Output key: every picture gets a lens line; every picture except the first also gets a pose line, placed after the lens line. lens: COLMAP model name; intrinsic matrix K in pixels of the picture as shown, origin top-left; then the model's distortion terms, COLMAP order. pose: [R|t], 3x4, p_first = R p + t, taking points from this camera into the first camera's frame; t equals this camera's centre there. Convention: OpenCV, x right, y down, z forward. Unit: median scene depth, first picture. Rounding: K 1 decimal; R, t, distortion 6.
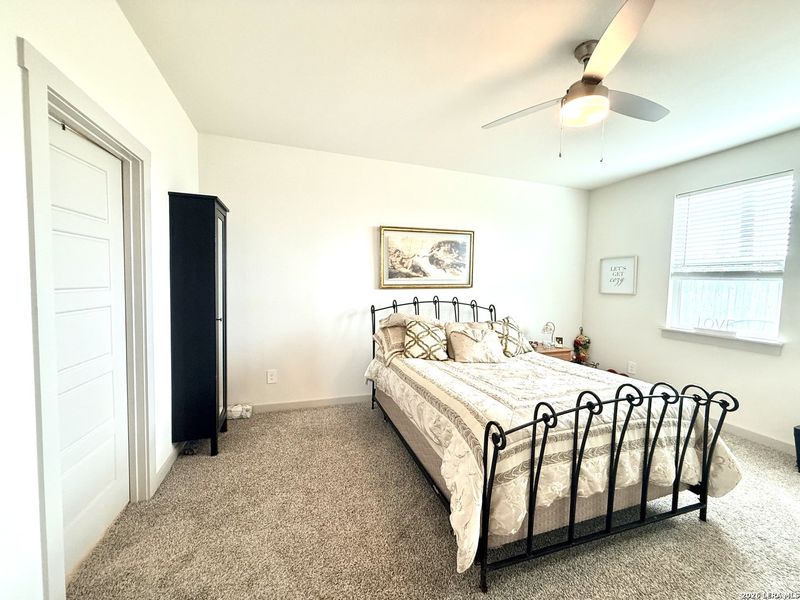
lens RADIAL K [[318.6, 0, 395.3], [0, 318.6, 299.7], [0, 0, 1]] dist [0.001972, -0.000264]
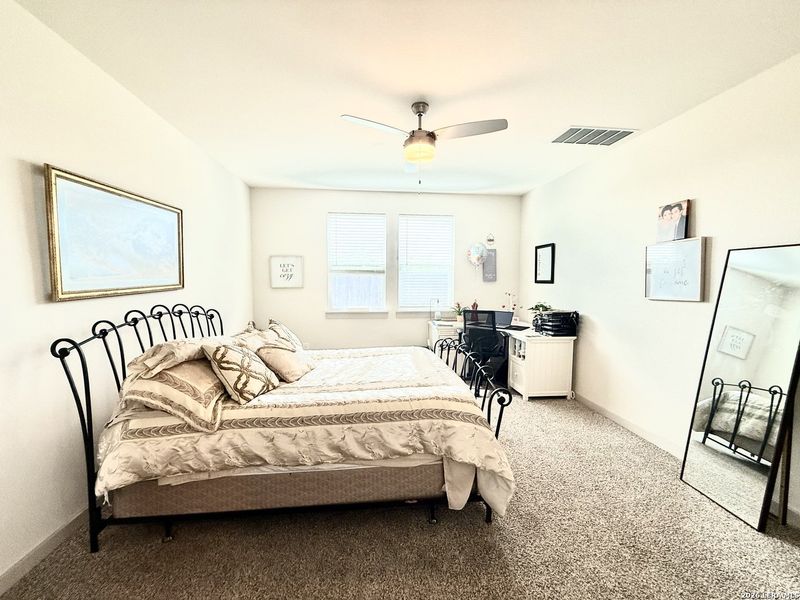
lens RADIAL K [[318.6, 0, 396.0], [0, 318.6, 301.7], [0, 0, 1]] dist [0.001972, -0.000264]
pose [[0.219459, -0.092403, 0.971236, -0.355750], [0.057512, 0.994999, 0.081668, -0.040079], [-0.973925, 0.037935, 0.223676, 0.376803]]
